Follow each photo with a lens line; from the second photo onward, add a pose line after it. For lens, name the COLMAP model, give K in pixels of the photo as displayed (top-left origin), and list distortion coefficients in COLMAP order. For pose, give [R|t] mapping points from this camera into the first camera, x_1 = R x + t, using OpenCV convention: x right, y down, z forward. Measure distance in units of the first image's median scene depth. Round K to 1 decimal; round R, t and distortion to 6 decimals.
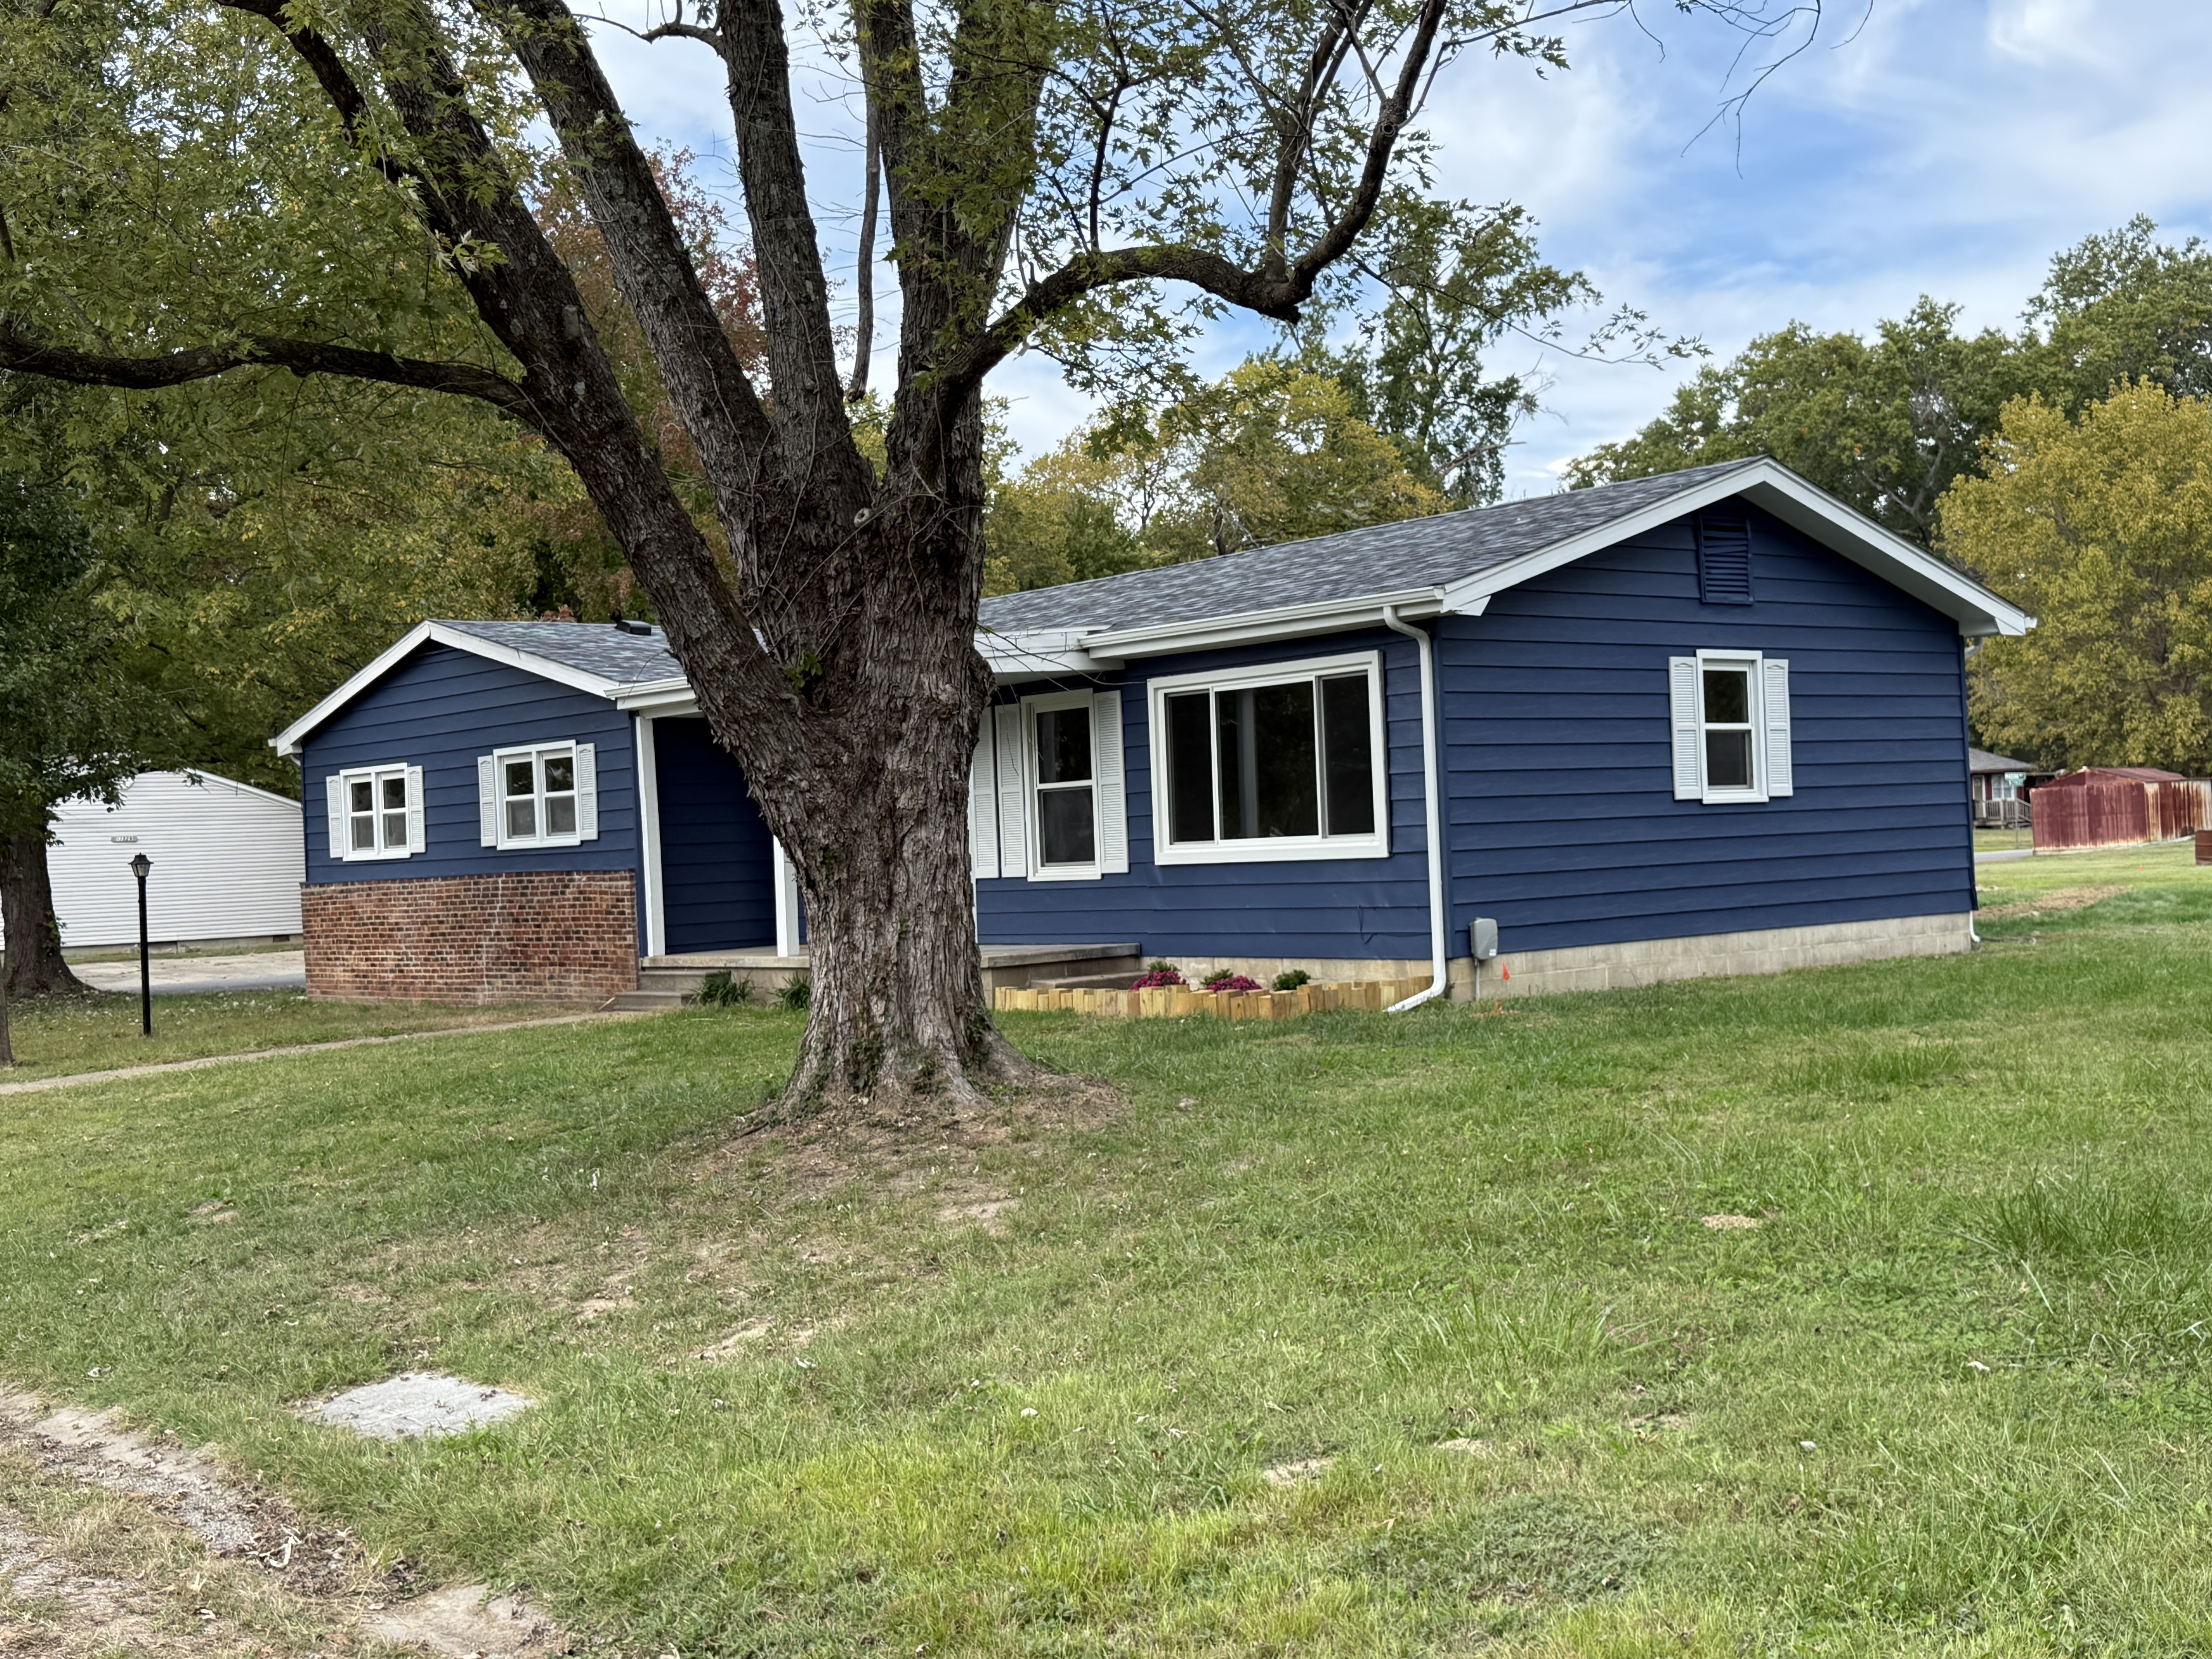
lens RADIAL K [[2571.3, 0, 1106.0], [0, 2571.3, 829.5], [0, 0, 1]] dist [0.008388, 0.006055]
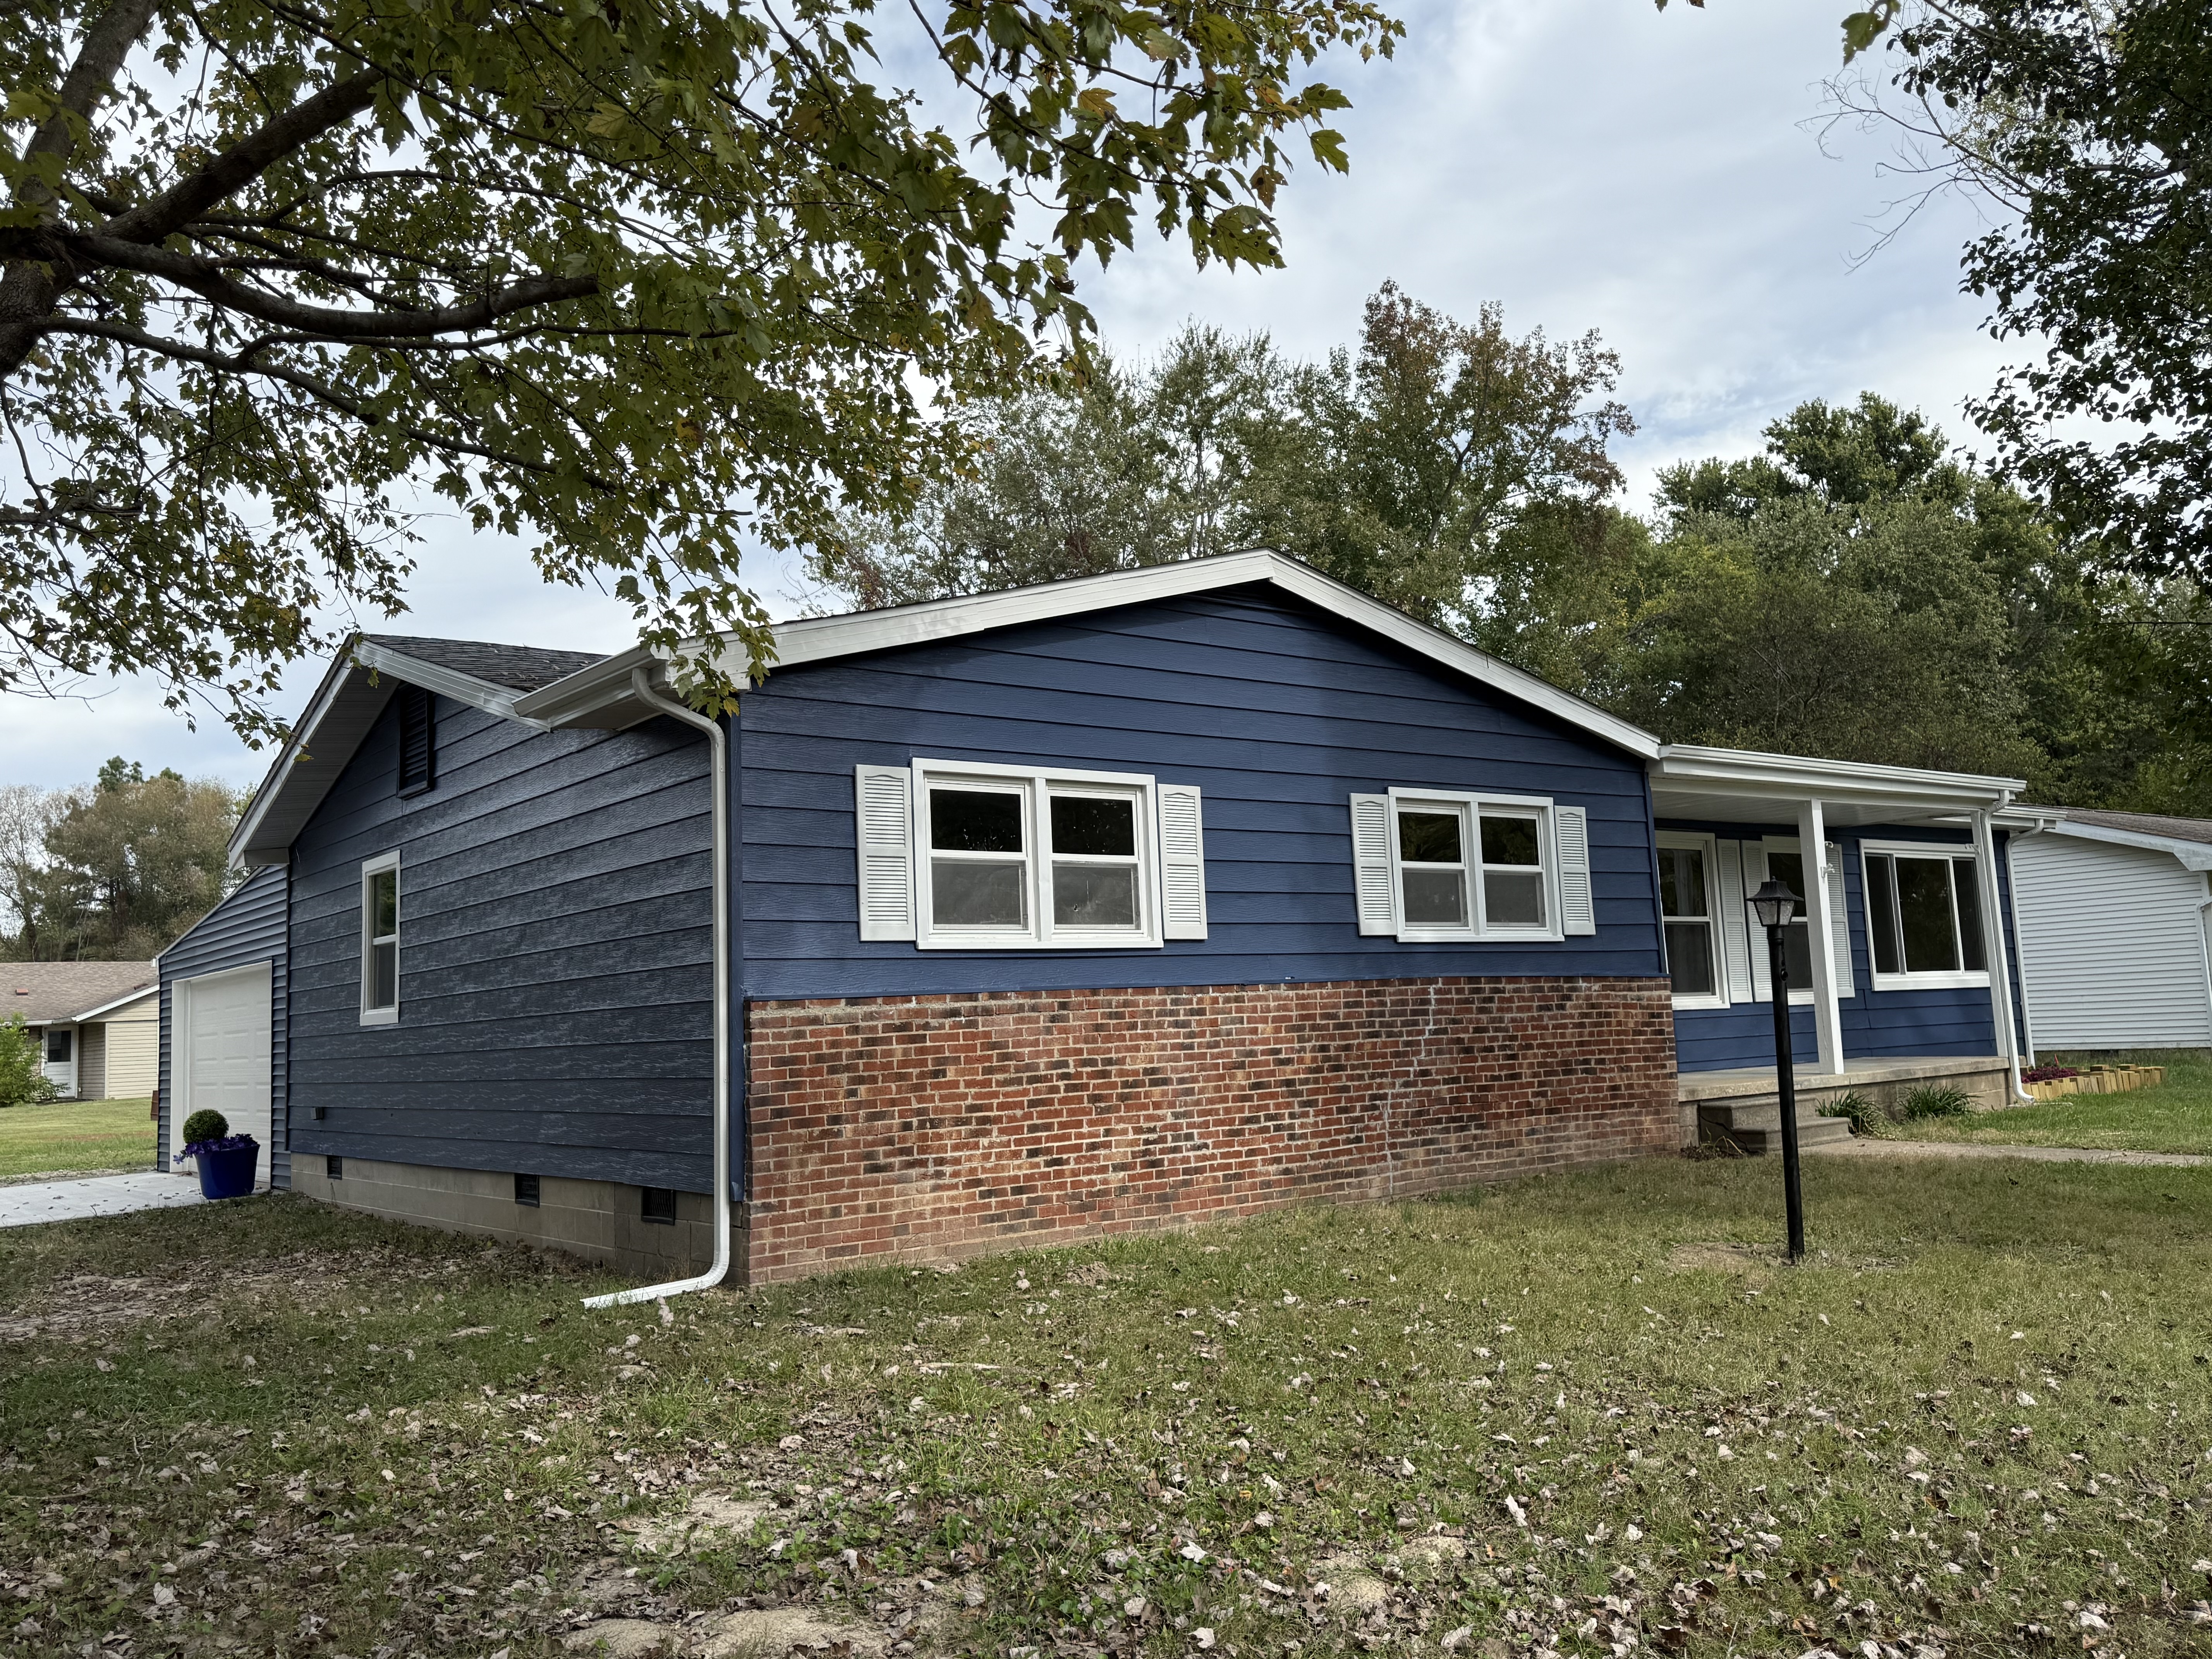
lens RADIAL K [[1840.1, 0, 1106.0], [0, 1840.1, 829.5], [0, 0, 1]] dist [0.009758, 0.001528]
pose [[0.051404, 0.155613, 0.986480, -0.710266], [0.035738, 0.986866, -0.157536, 0.050661], [-0.998038, 0.043352, 0.045168, 1.075186]]
